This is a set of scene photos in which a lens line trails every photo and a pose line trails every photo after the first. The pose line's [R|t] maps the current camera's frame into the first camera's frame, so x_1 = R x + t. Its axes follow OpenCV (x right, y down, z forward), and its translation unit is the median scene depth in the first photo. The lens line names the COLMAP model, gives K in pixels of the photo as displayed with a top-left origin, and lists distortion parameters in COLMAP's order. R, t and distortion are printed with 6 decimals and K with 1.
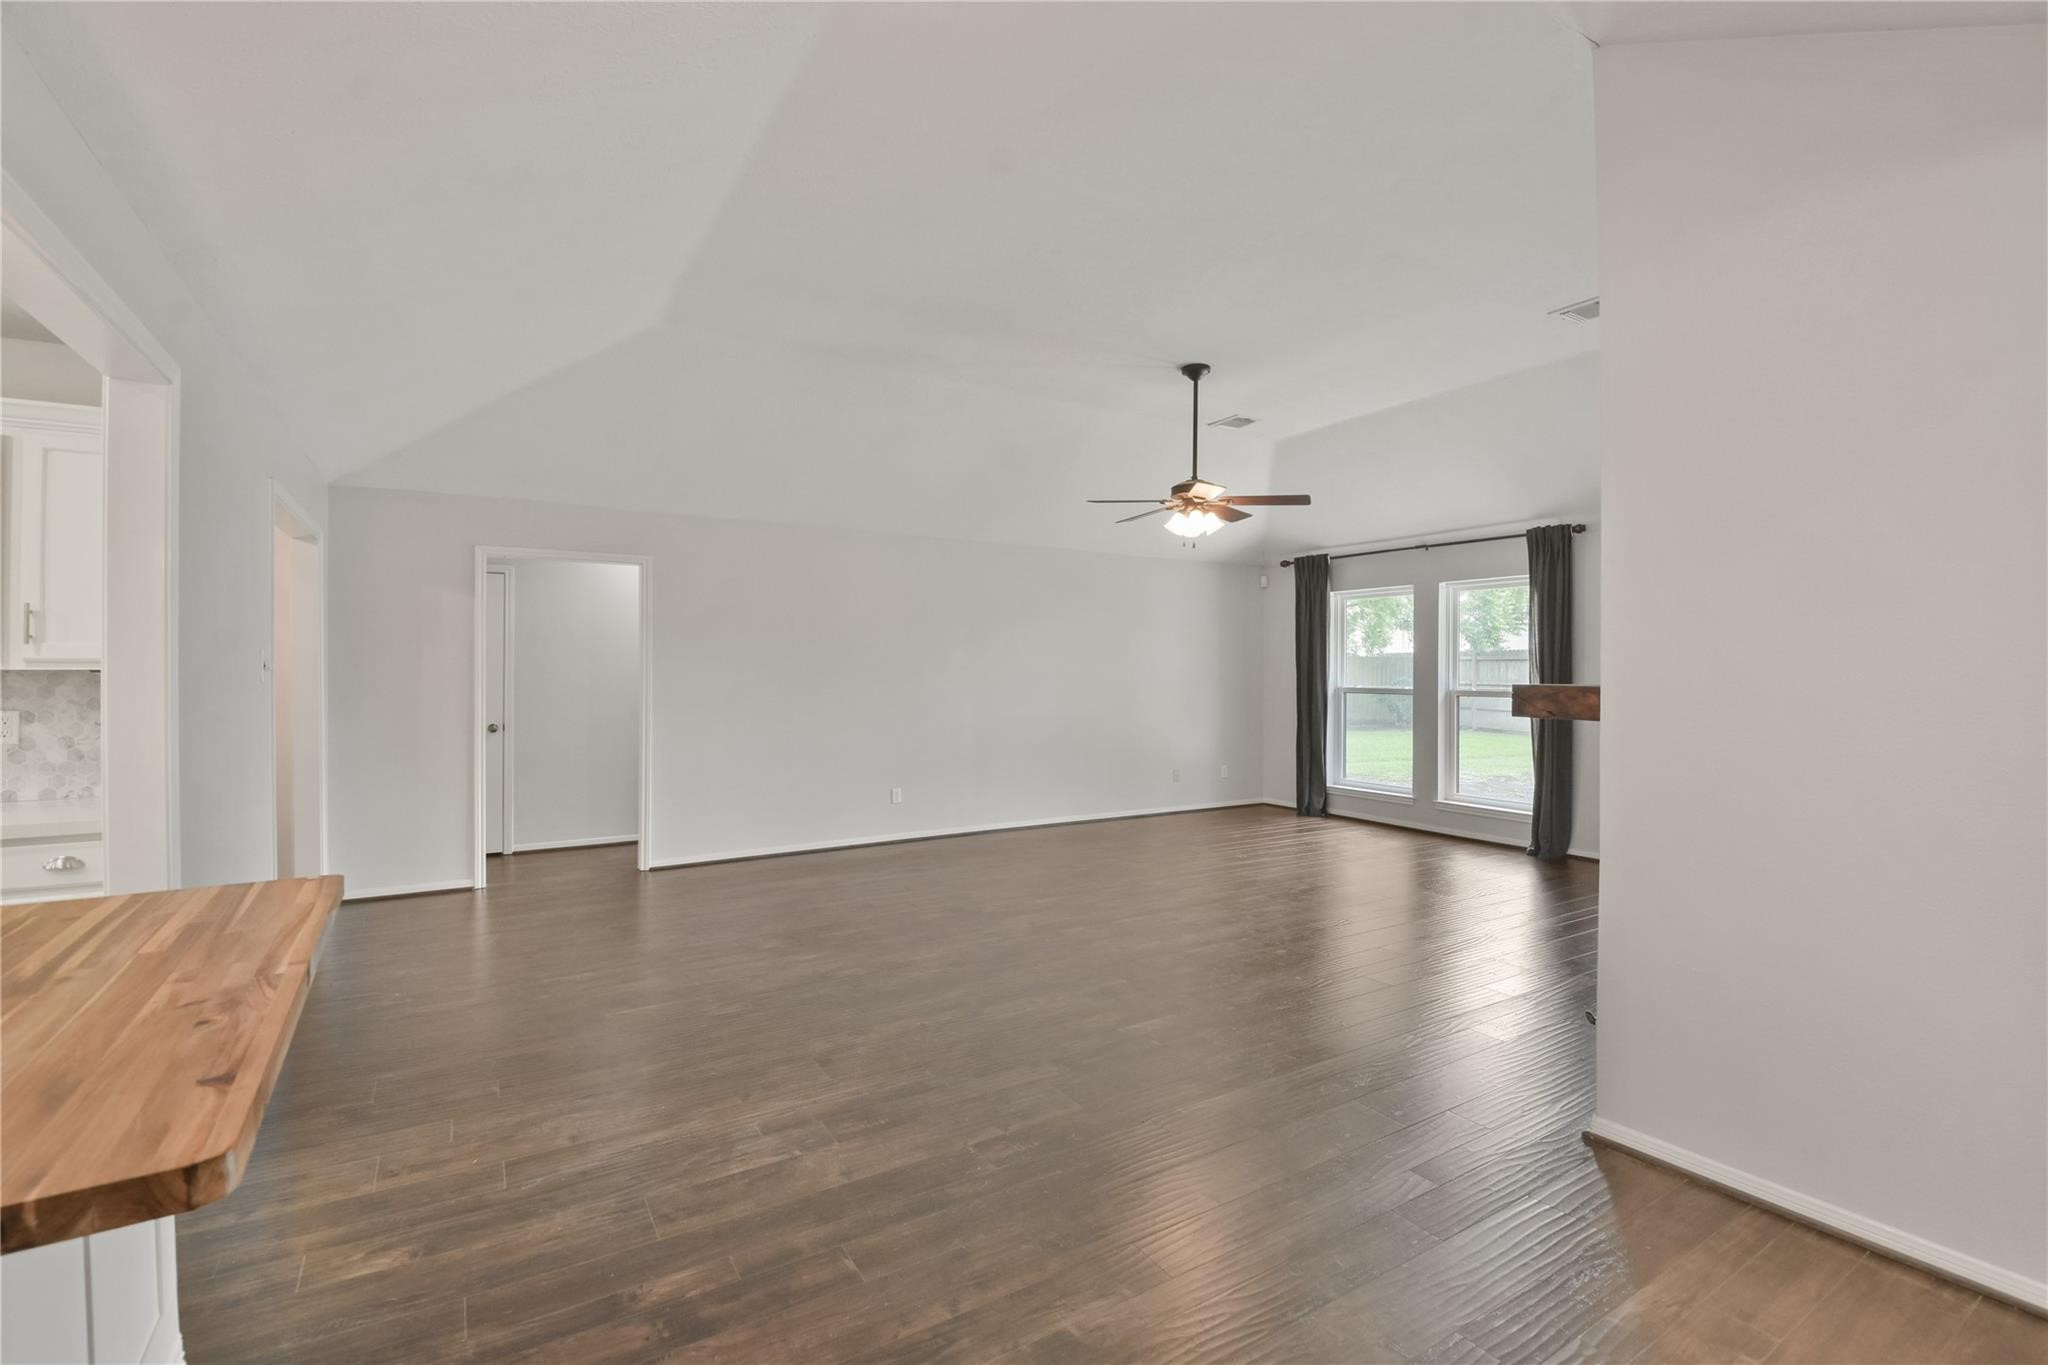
lens RADIAL K [[902.3, 0, 1020.4], [0, 902.3, 673.6], [0, 0, 1]] dist [0.000879, -0.015456]
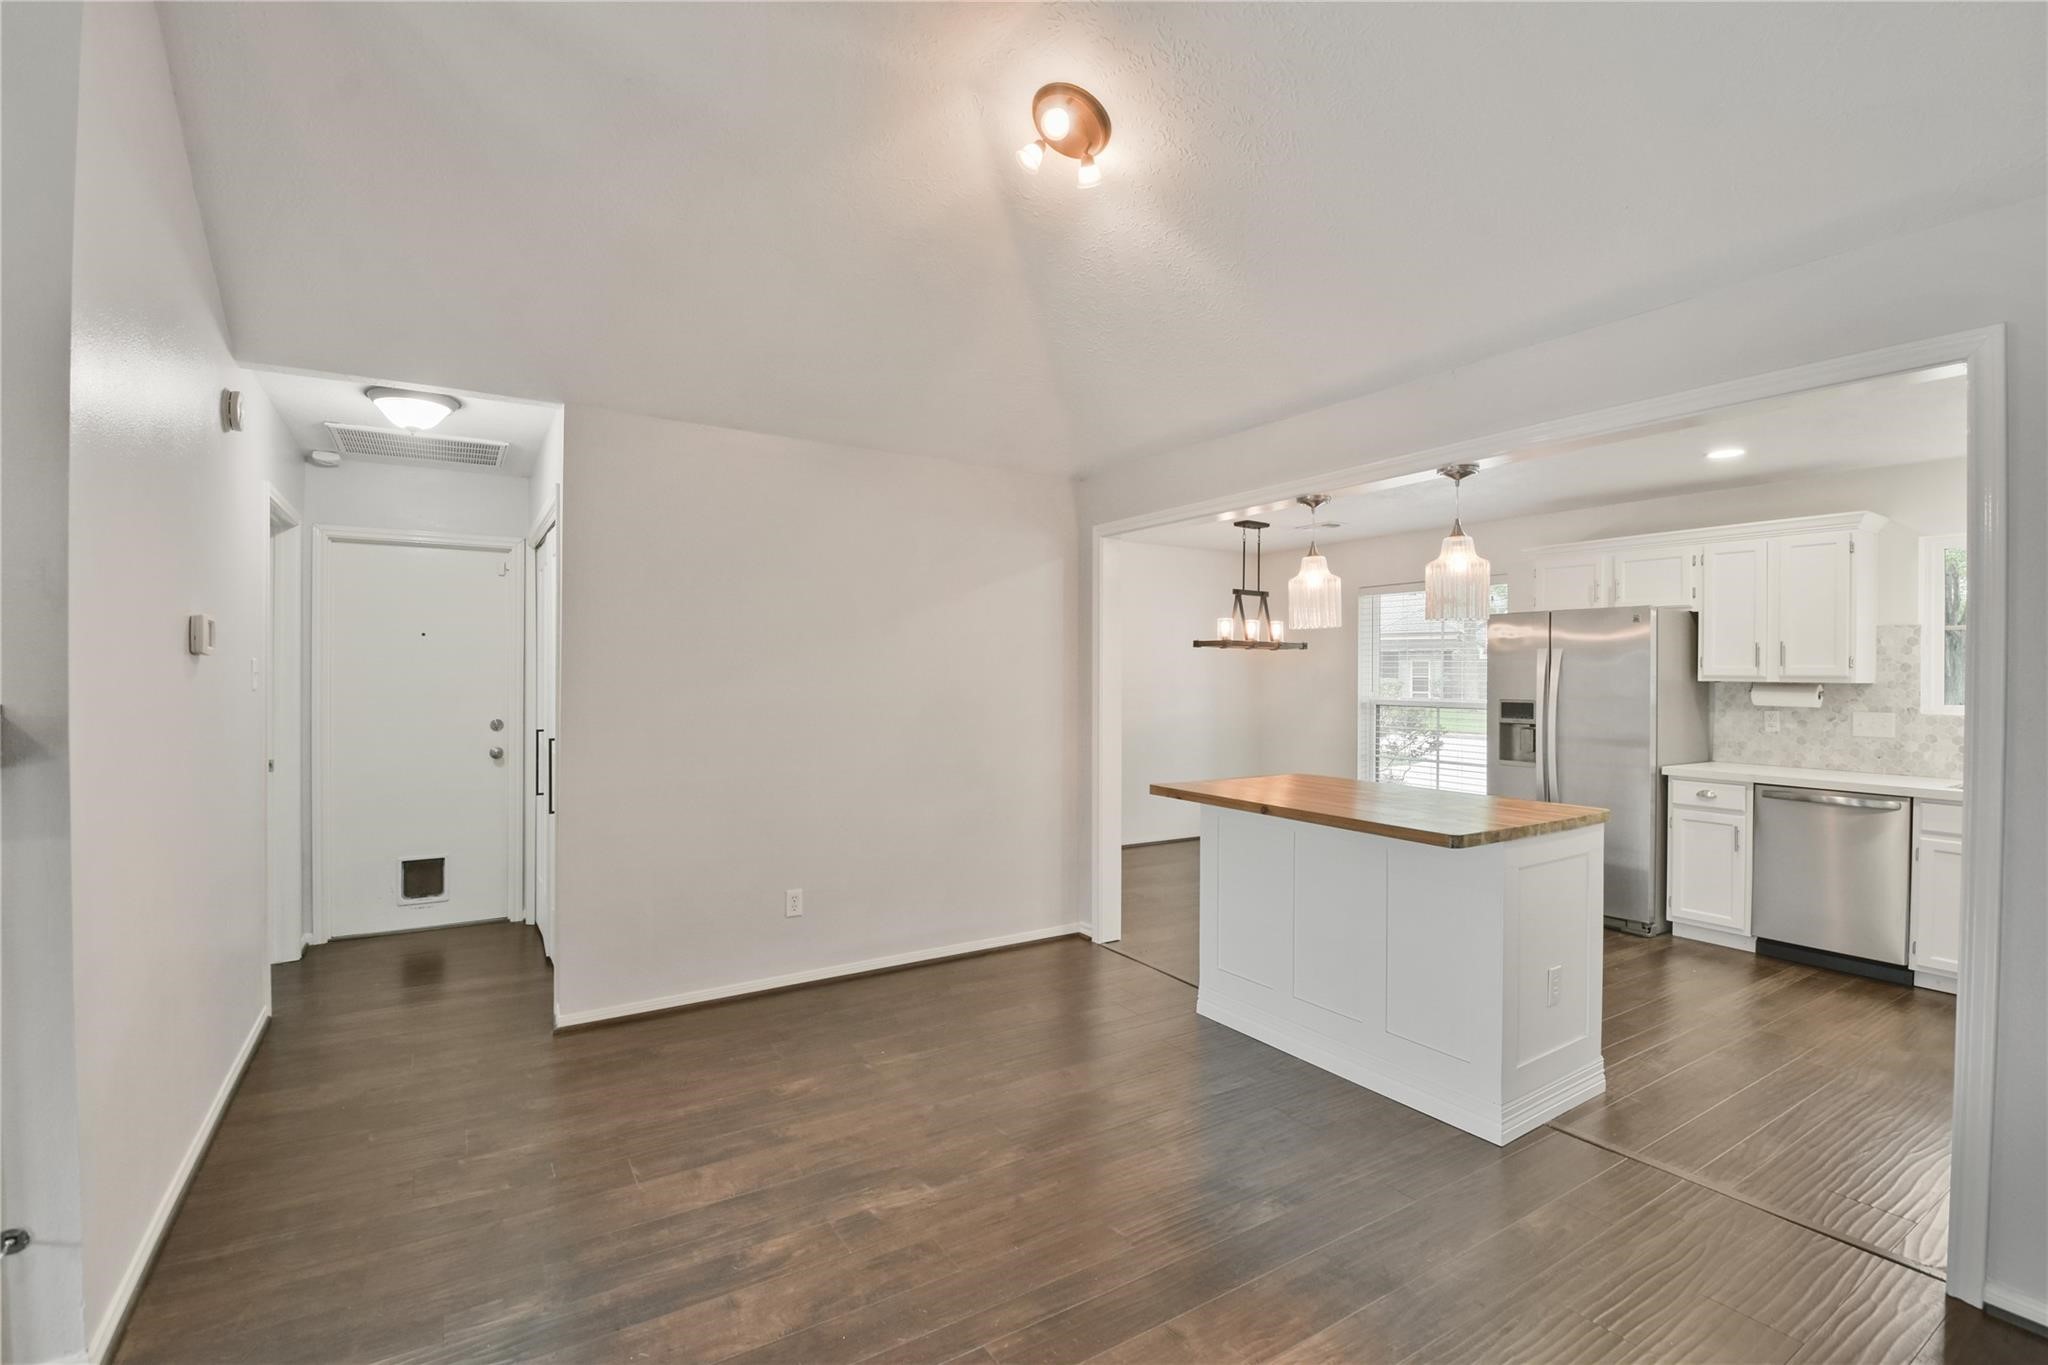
lens RADIAL K [[902.3, 0, 1028.7], [0, 902.3, 674.5], [0, 0, 1]] dist [0.000879, -0.015456]
pose [[-0.999963, -0.006055, -0.006088, -0.019149], [-0.006099, 0.999955, 0.007263, -0.008492], [0.006044, 0.007300, -0.999955, 0.568822]]
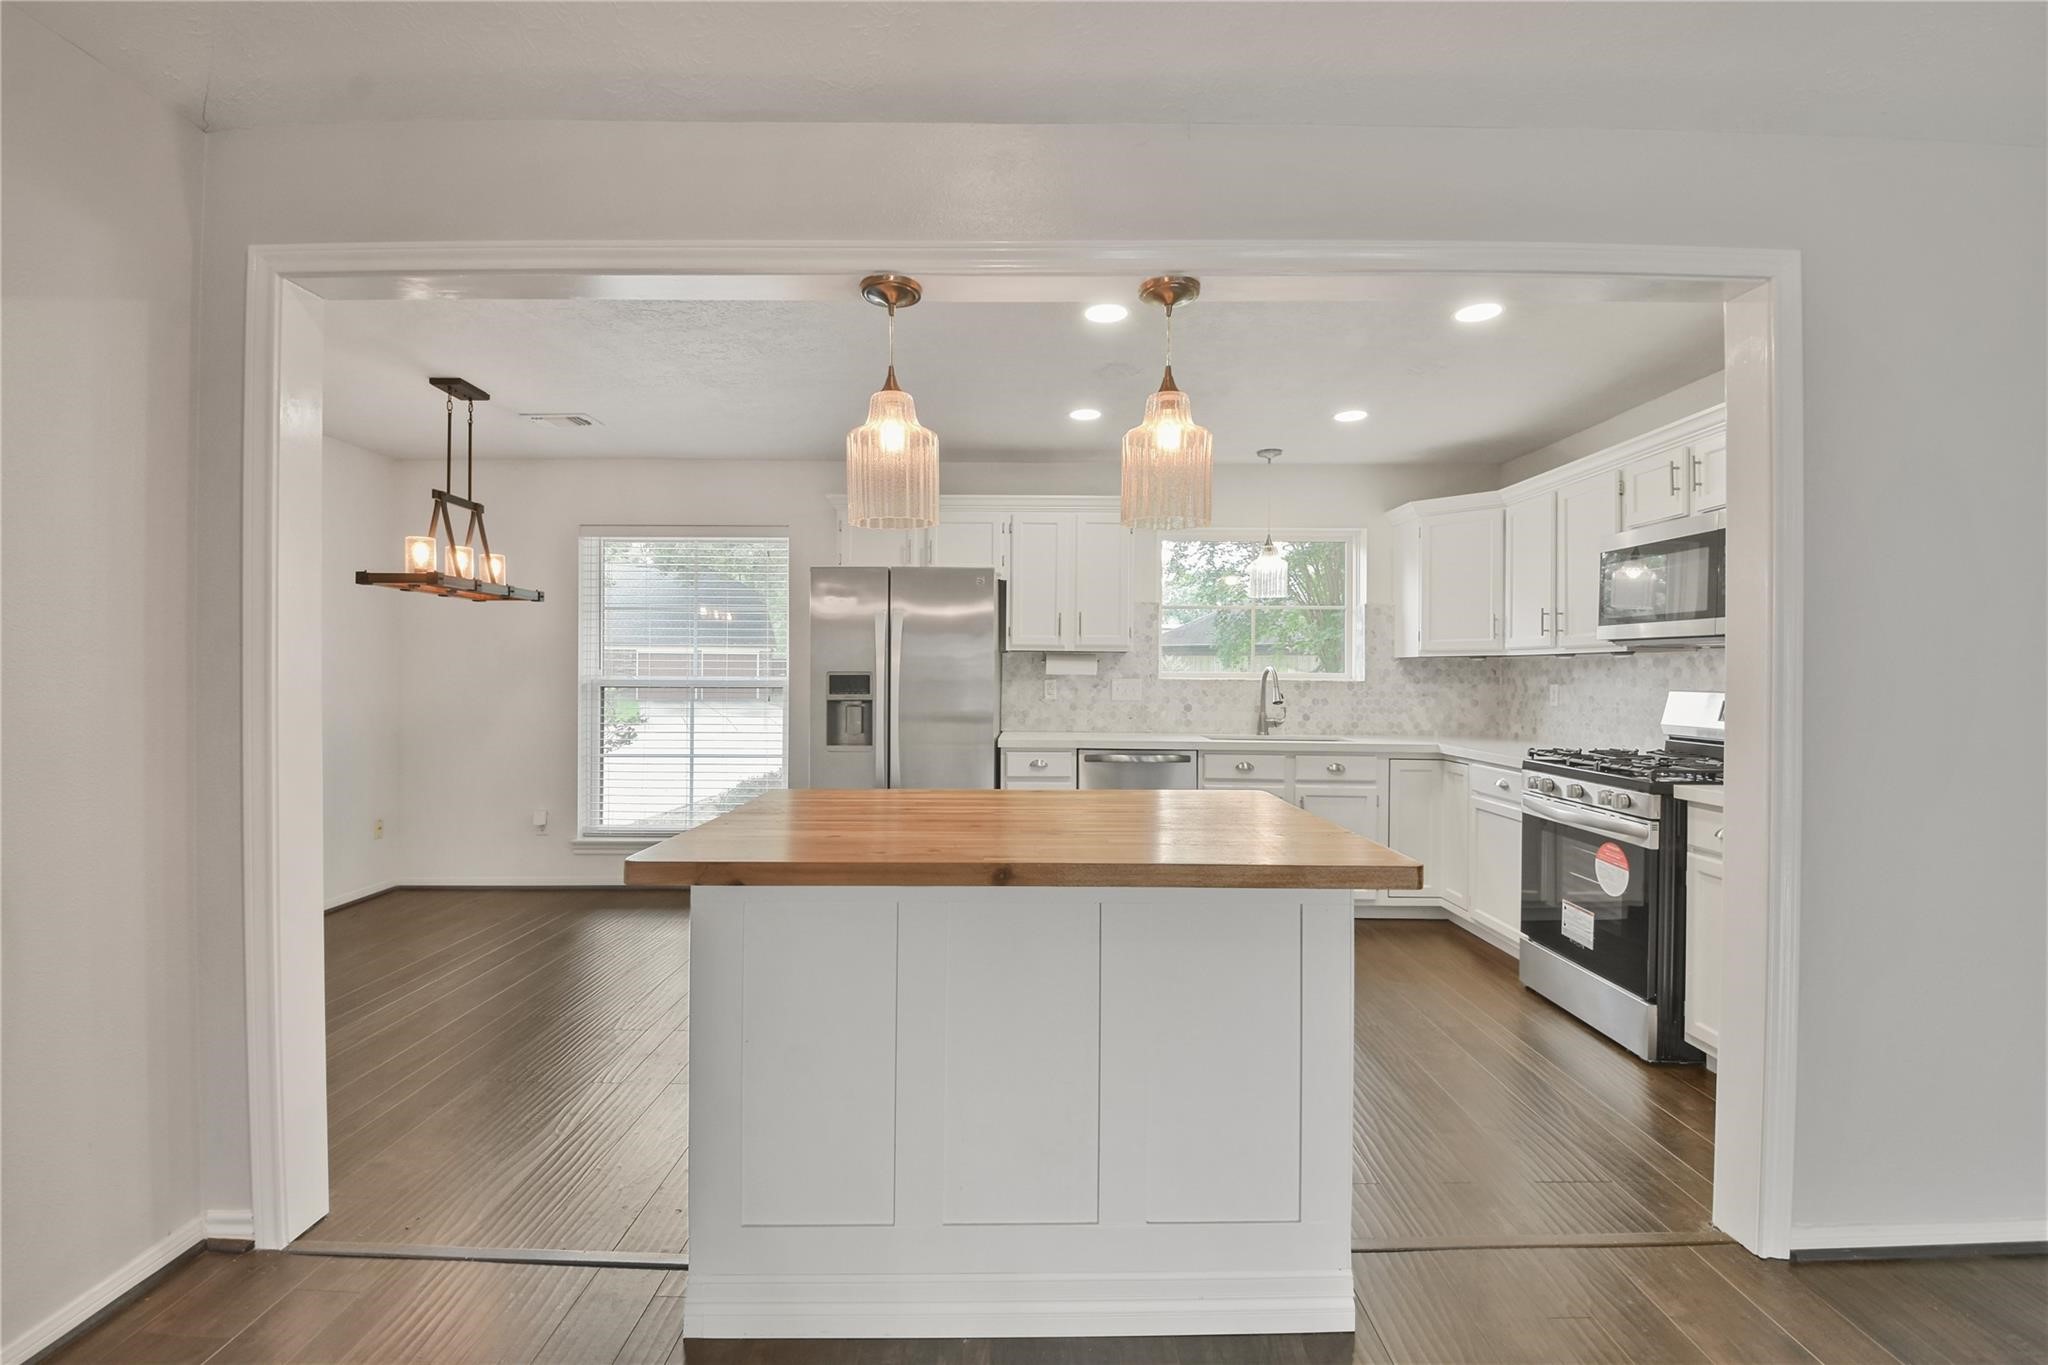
lens RADIAL K [[902.3, 0, 1023.6], [0, 902.3, 671.1], [0, 0, 1]] dist [0.000879, -0.015456]
pose [[-0.532451, -0.003714, -0.846453, 0.029468], [-0.010308, 0.999945, 0.002097, 0.011747], [0.846398, 0.009842, -0.532459, 0.266556]]
